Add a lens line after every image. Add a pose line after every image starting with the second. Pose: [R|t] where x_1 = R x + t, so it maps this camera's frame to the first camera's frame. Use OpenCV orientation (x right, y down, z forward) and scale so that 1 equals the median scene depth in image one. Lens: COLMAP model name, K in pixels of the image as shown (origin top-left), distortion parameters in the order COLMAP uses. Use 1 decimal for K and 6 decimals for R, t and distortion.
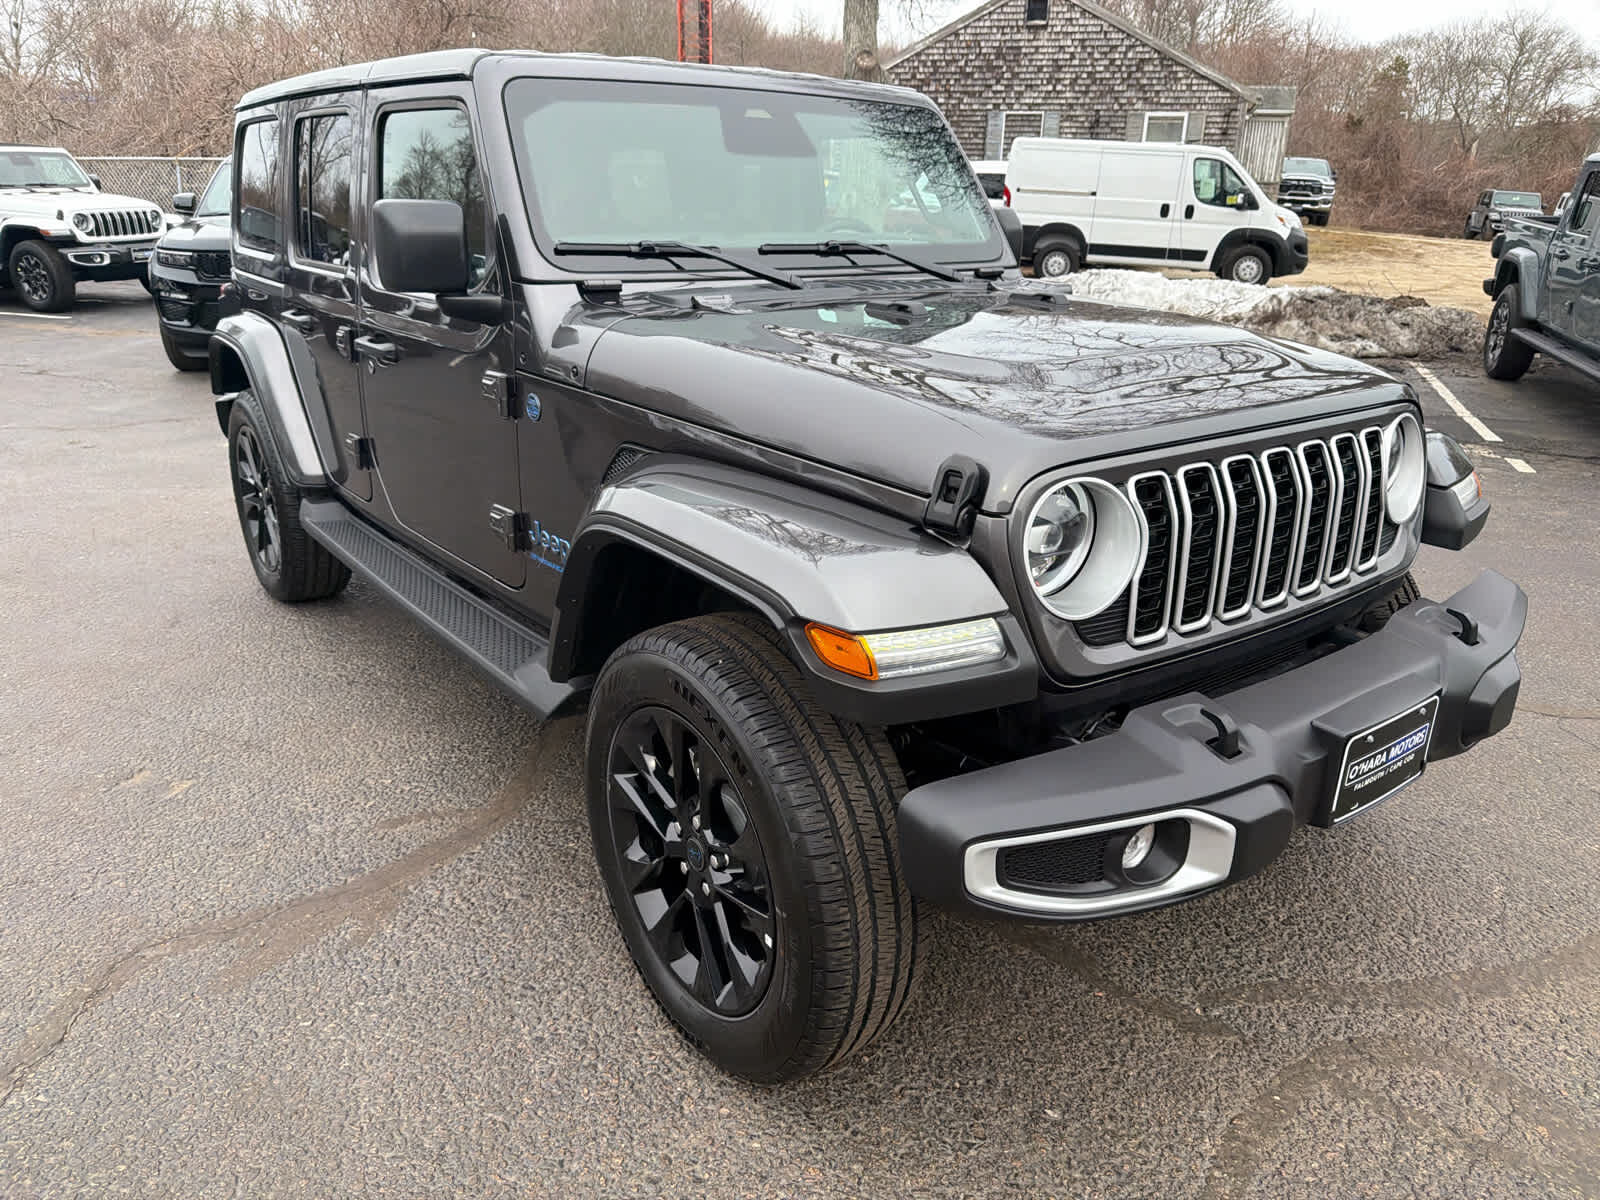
lens RADIAL K [[1210.5, 0, 800.0], [0, 1210.5, 600.0], [0, 0, 1]] dist [-0.000087, 0.000580]
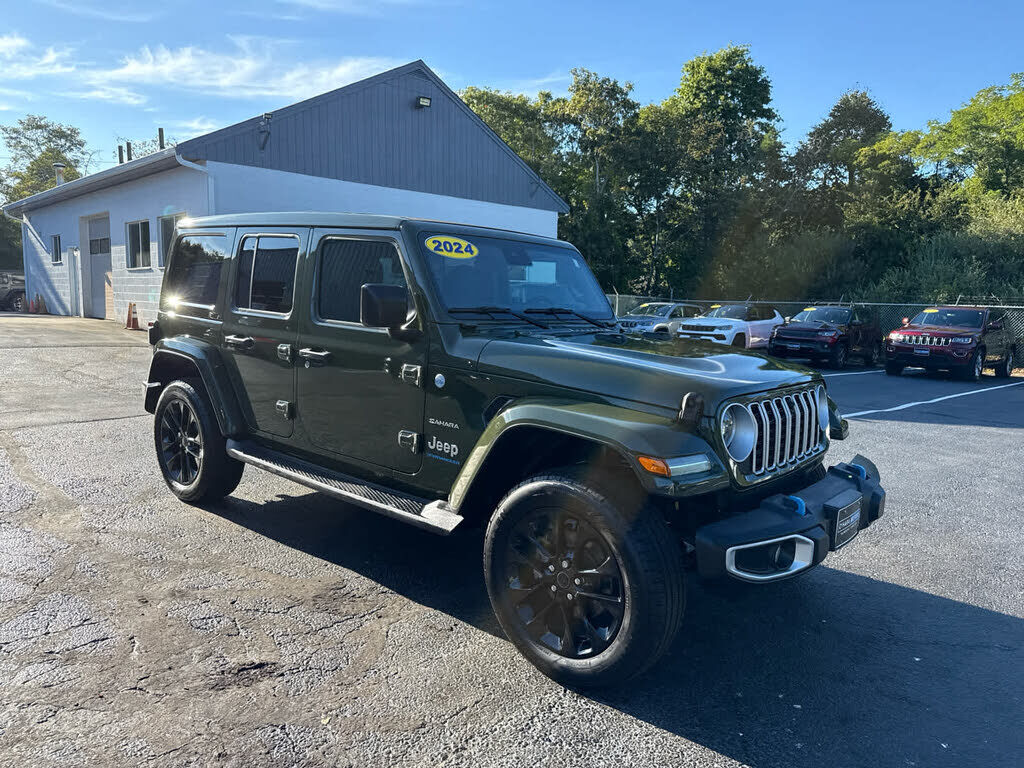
lens RADIAL K [[774.7, 0, 512.0], [0, 774.7, 384.0], [0, 0, 1]] dist [-0.000087, 0.000580]
pose [[0.976438, -0.001771, 0.215790, -0.387002], [0.041842, 0.982543, -0.181268, 0.087833], [-0.211702, 0.186026, 0.959467, -0.293699]]
